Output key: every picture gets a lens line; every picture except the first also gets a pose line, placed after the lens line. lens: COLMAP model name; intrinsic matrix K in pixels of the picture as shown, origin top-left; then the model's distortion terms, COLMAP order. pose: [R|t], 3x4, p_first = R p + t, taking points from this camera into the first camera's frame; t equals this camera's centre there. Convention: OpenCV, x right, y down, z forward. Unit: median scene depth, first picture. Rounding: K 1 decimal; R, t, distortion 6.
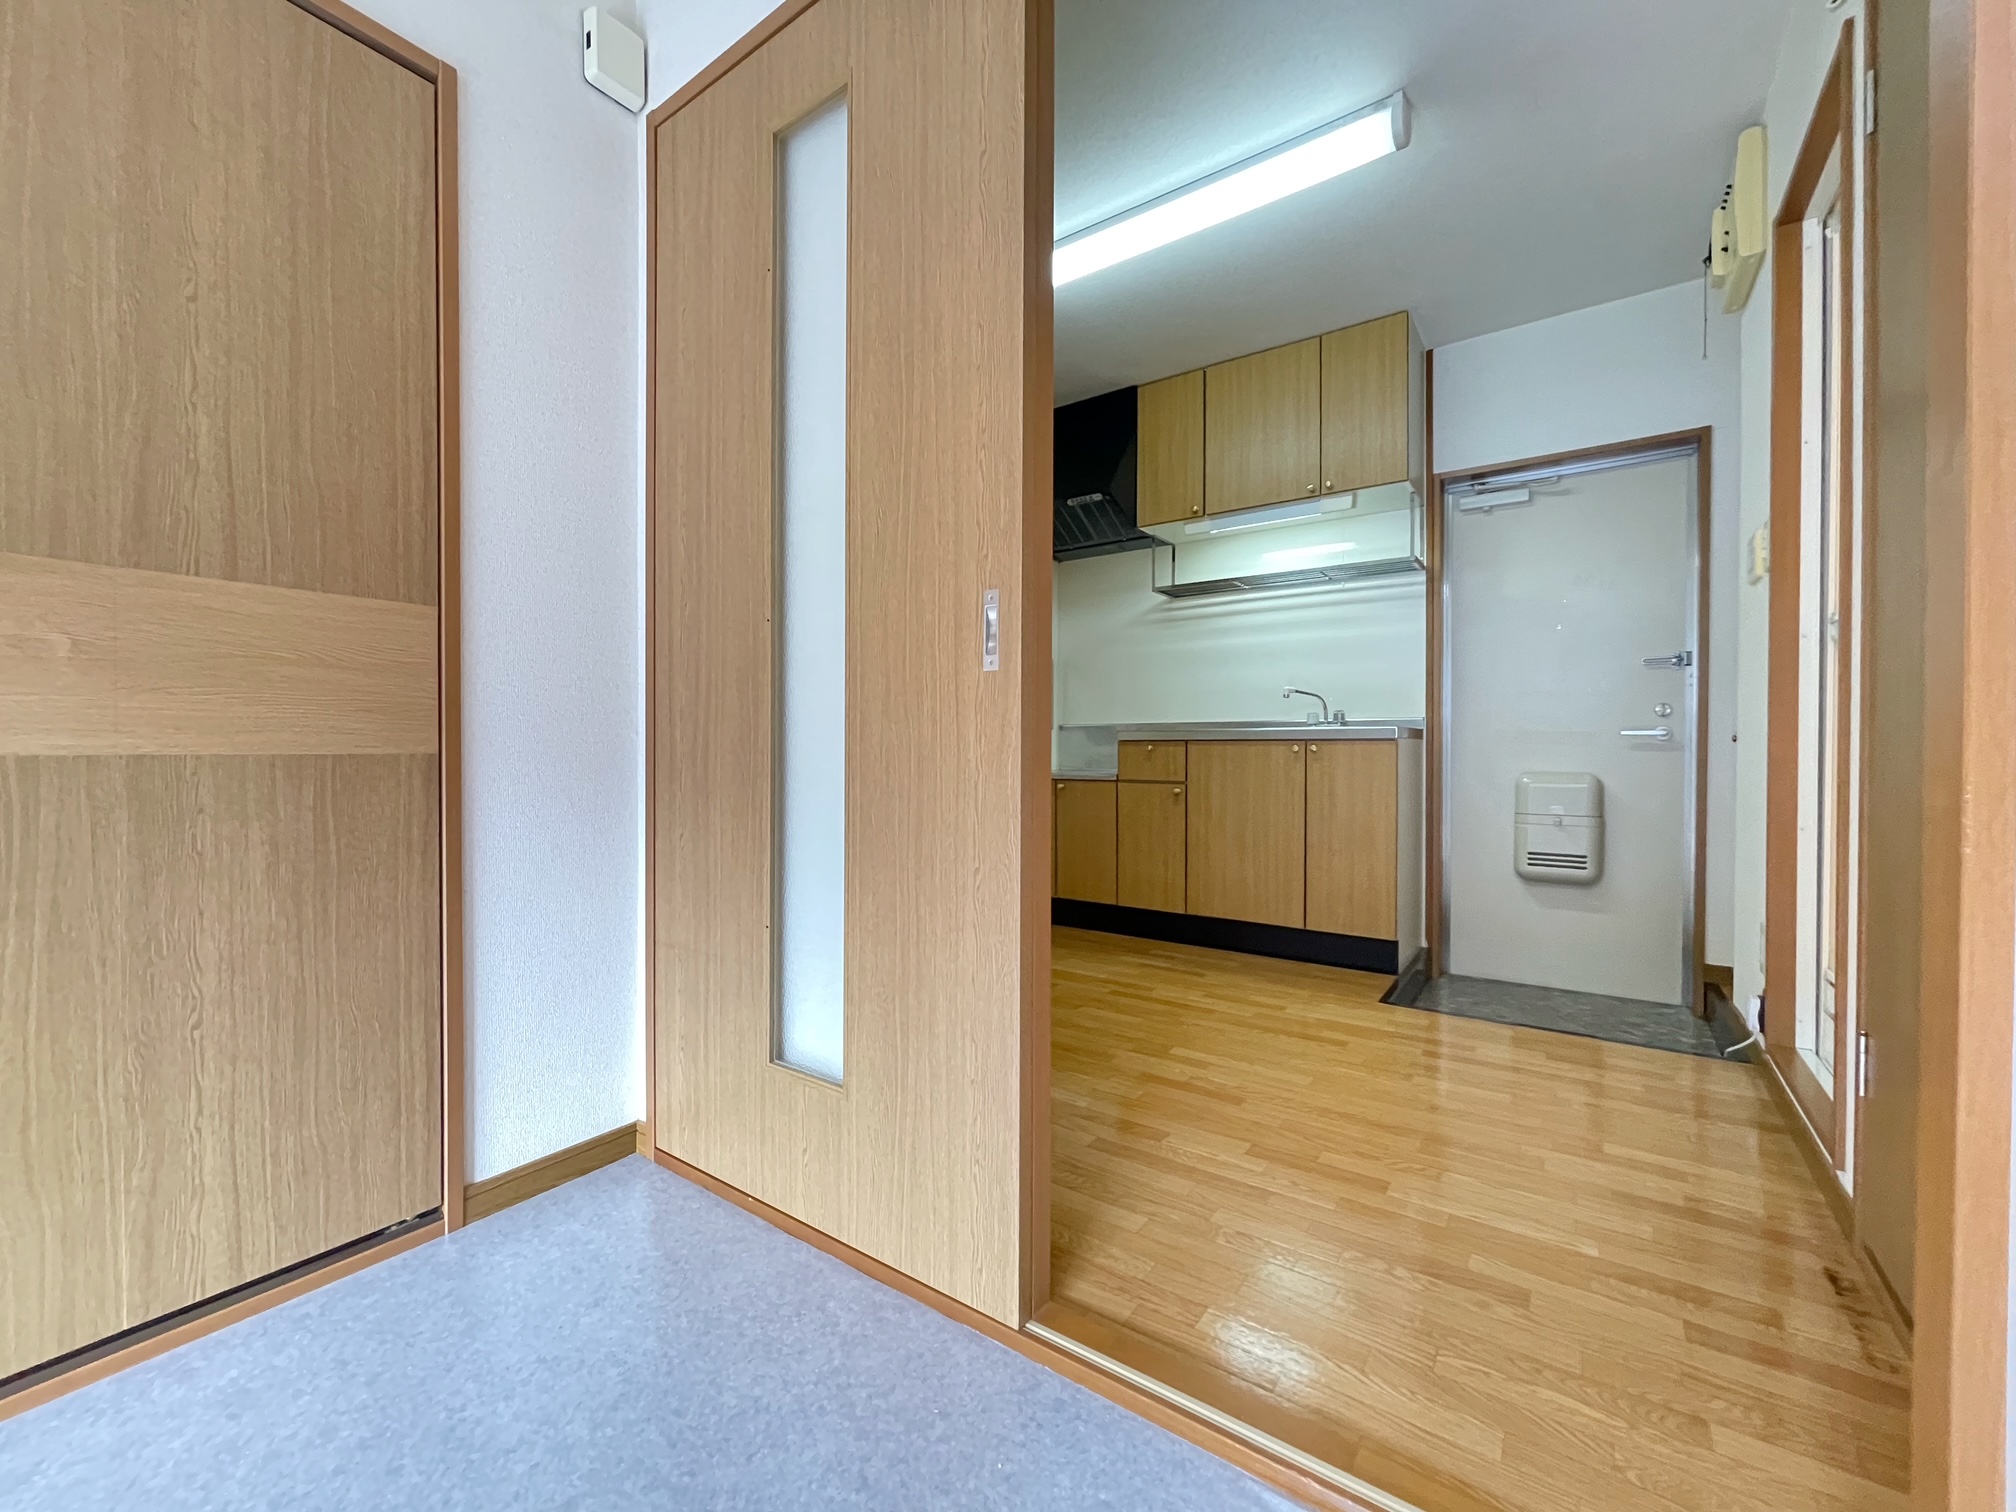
lens RADIAL K [[811.6, 0, 1007.3], [0, 811.6, 758.3], [0, 0, 1]] dist [-0.000628, -0.000671]
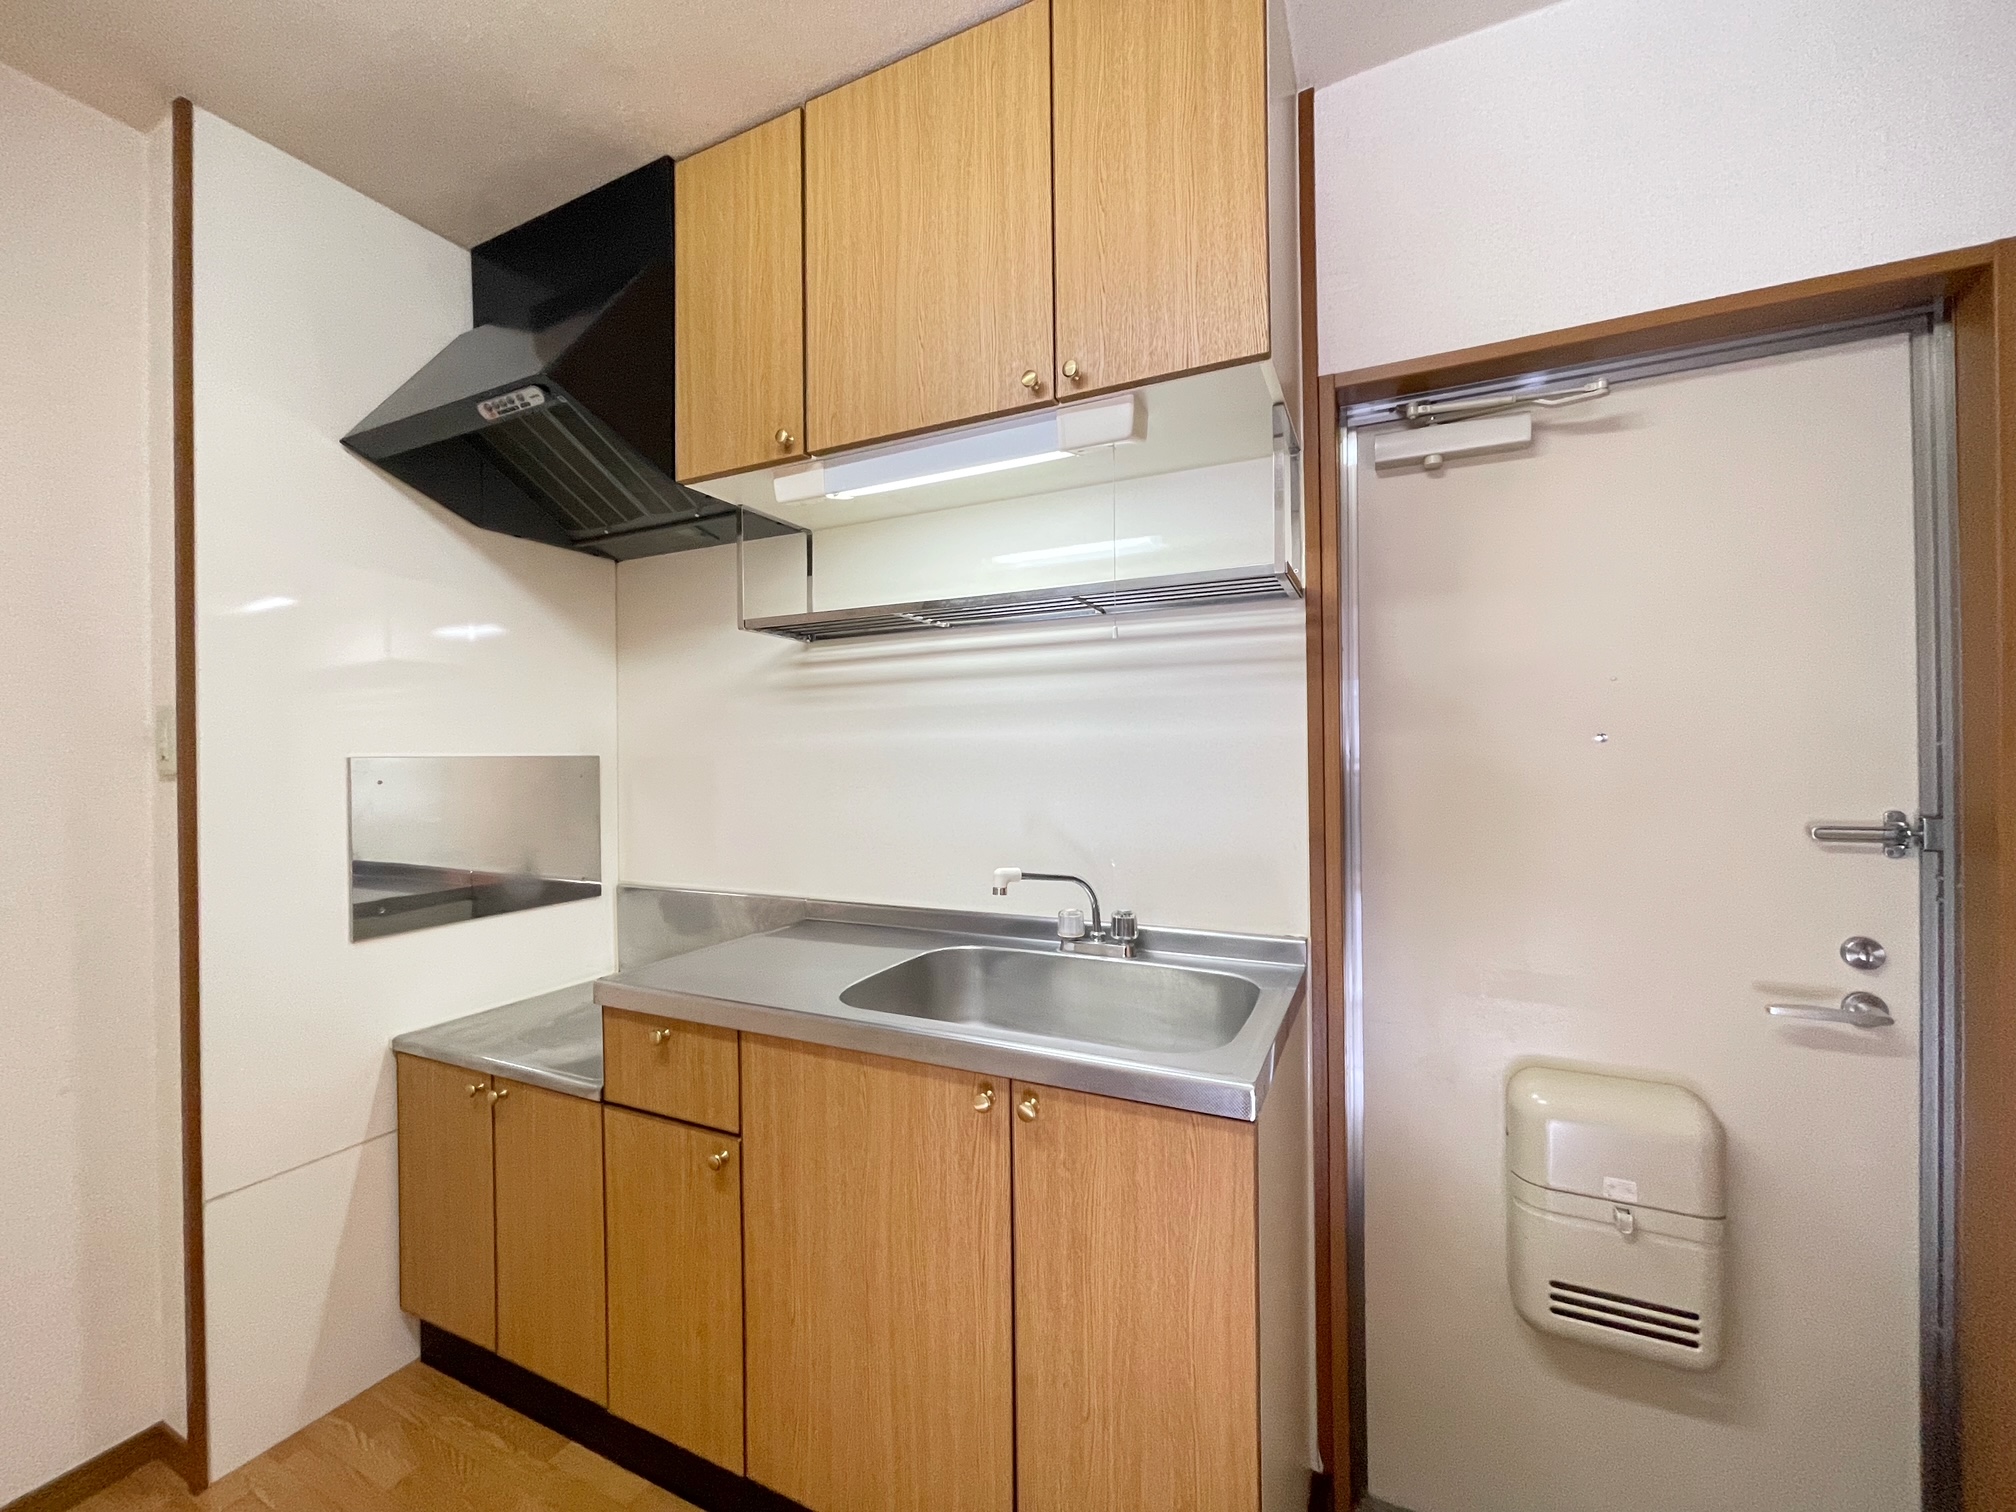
lens RADIAL K [[811.6, 0, 1007.3], [0, 811.6, 758.3], [0, 0, 1]] dist [-0.000628, -0.000671]
pose [[0.986175, -0.014486, 0.165073, 0.285728], [0.015931, 0.999845, -0.007438, -0.145456], [-0.164940, 0.009965, 0.986253, 0.599887]]
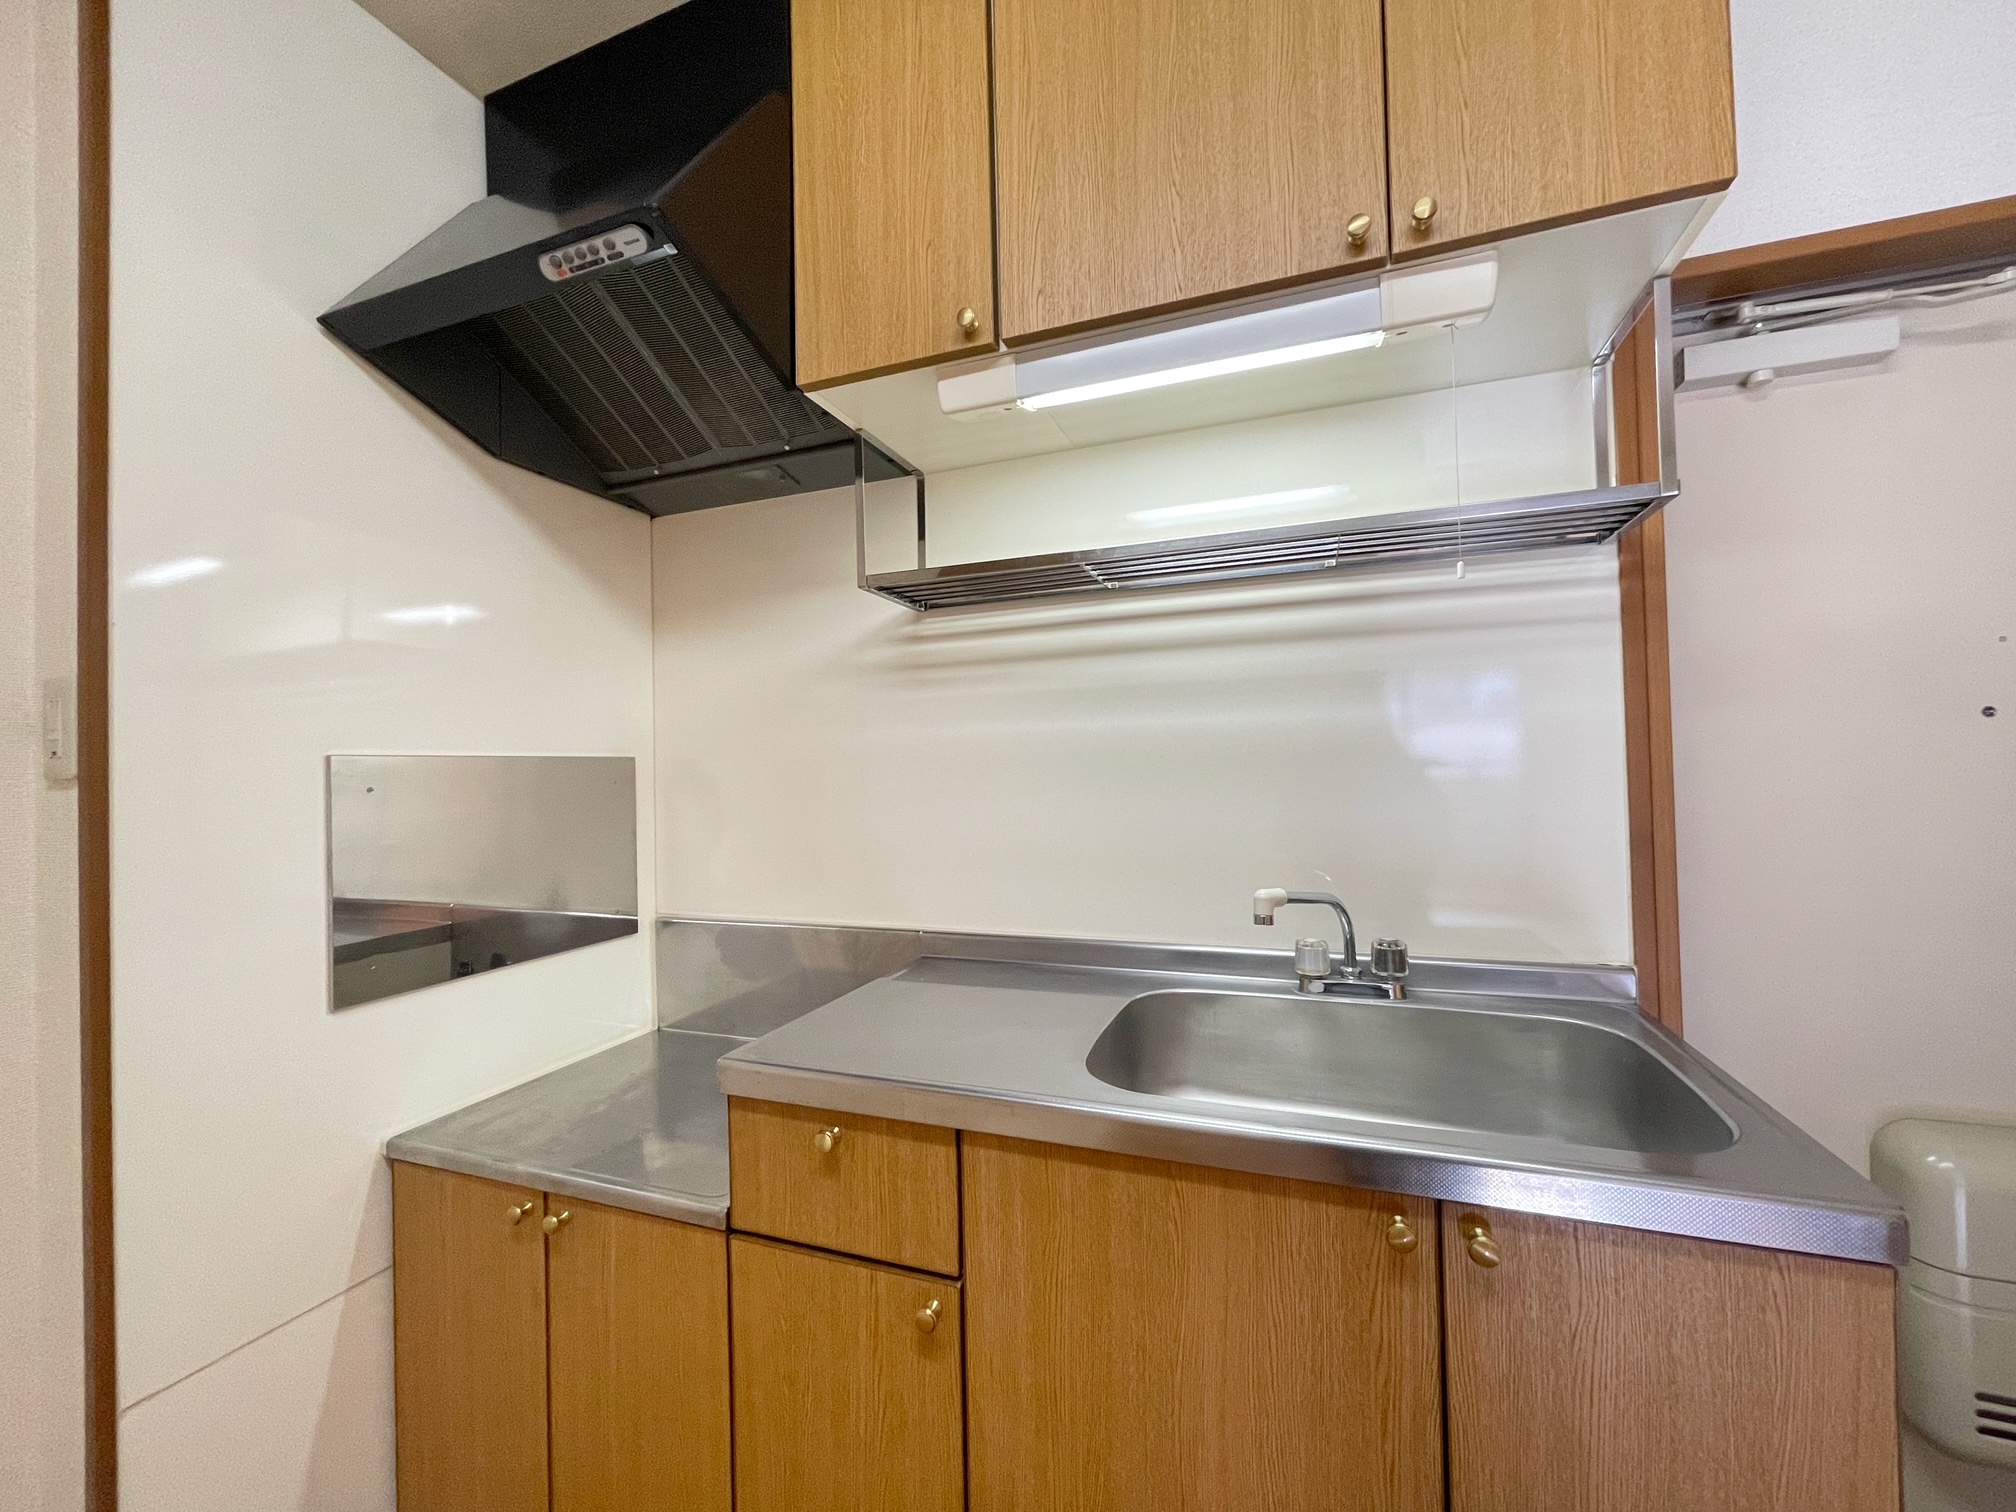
lens RADIAL K [[811.6, 0, 1007.3], [0, 811.6, 758.3], [0, 0, 1]] dist [-0.000628, -0.000671]
pose [[0.967800, -0.021181, 0.250829, 0.171700], [0.027663, 0.999368, -0.022343, -0.138615], [-0.250197, 0.028563, 0.967774, 0.732597]]
